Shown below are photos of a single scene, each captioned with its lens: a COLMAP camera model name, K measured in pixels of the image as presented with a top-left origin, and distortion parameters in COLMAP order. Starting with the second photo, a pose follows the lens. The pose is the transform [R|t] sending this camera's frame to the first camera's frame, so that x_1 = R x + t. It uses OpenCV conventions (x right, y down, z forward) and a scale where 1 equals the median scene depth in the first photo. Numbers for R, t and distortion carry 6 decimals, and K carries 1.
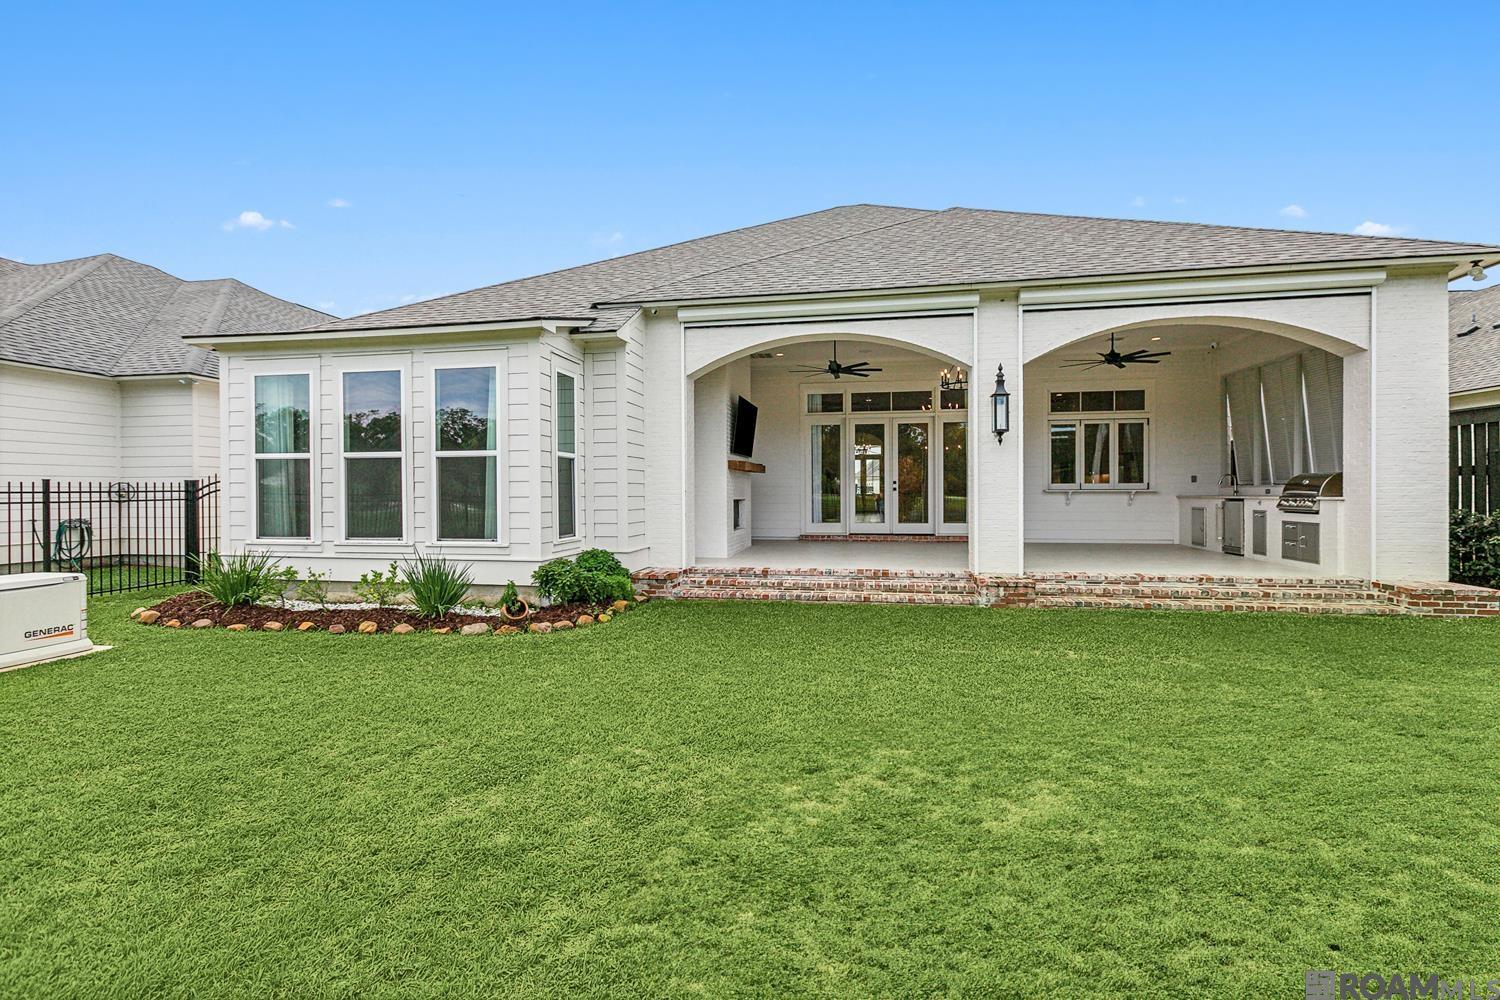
lens RADIAL K [[680.2, 0, 740.5], [0, 680.2, 501.0], [0, 0, 1]] dist [0.000912, -0.000010]
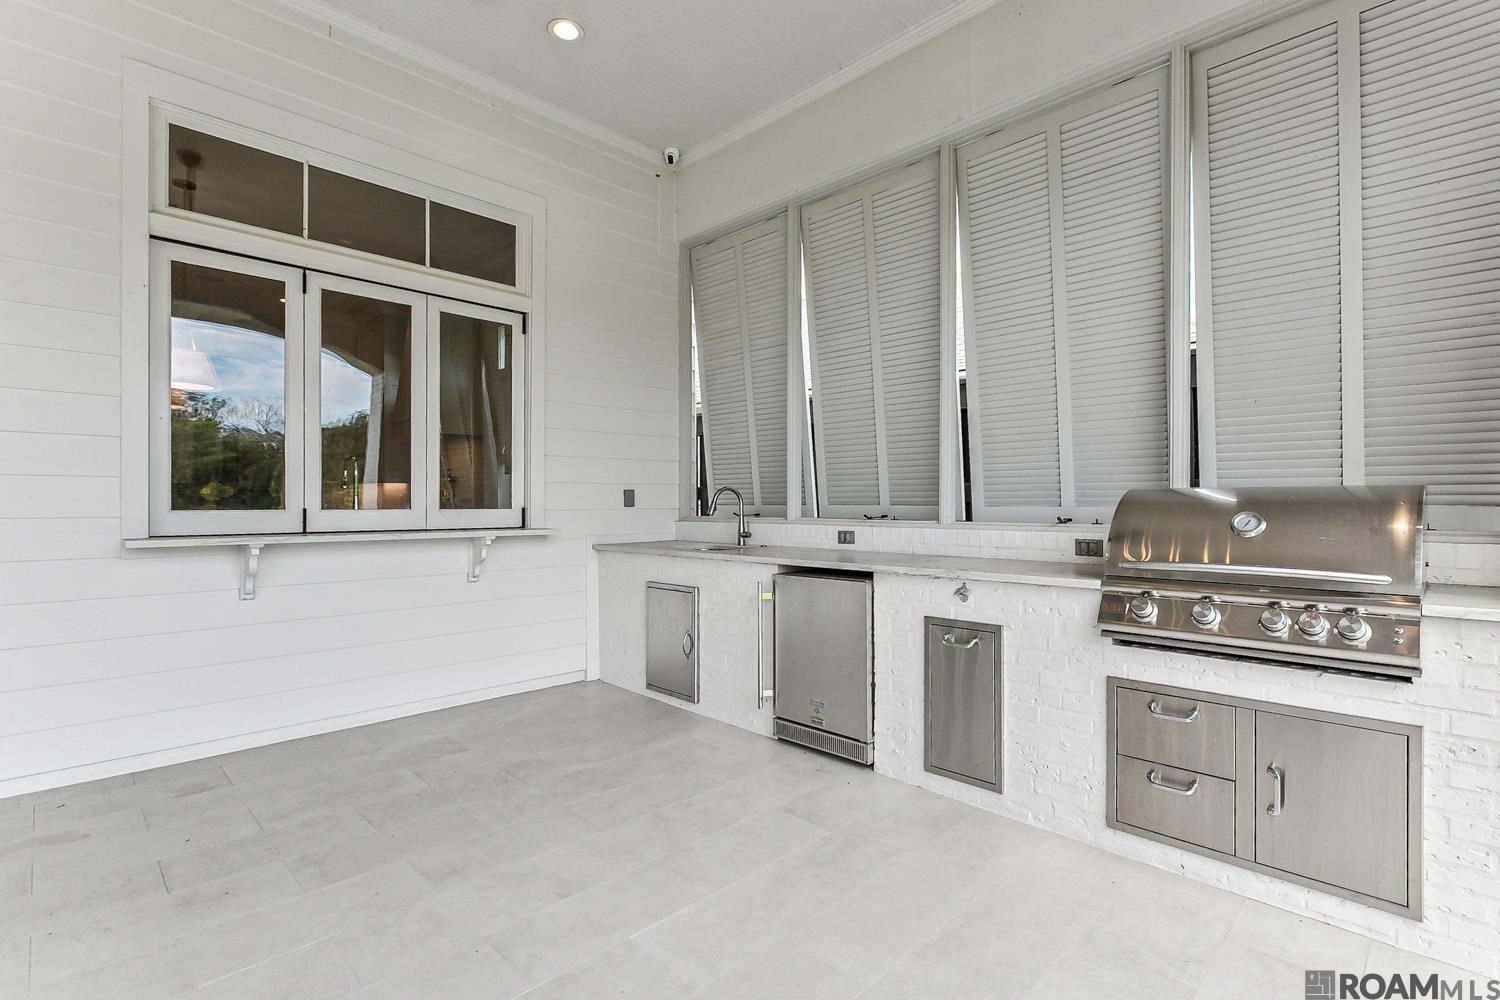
lens RADIAL K [[680.2, 0, 740.5], [0, 680.2, 501.0], [0, 0, 1]] dist [0.000912, -0.000010]
pose [[0.560771, 0.005359, 0.827954, 0.385416], [0.011293, 0.999837, -0.014120, -0.024463], [-0.827894, 0.017268, 0.560619, 0.730388]]
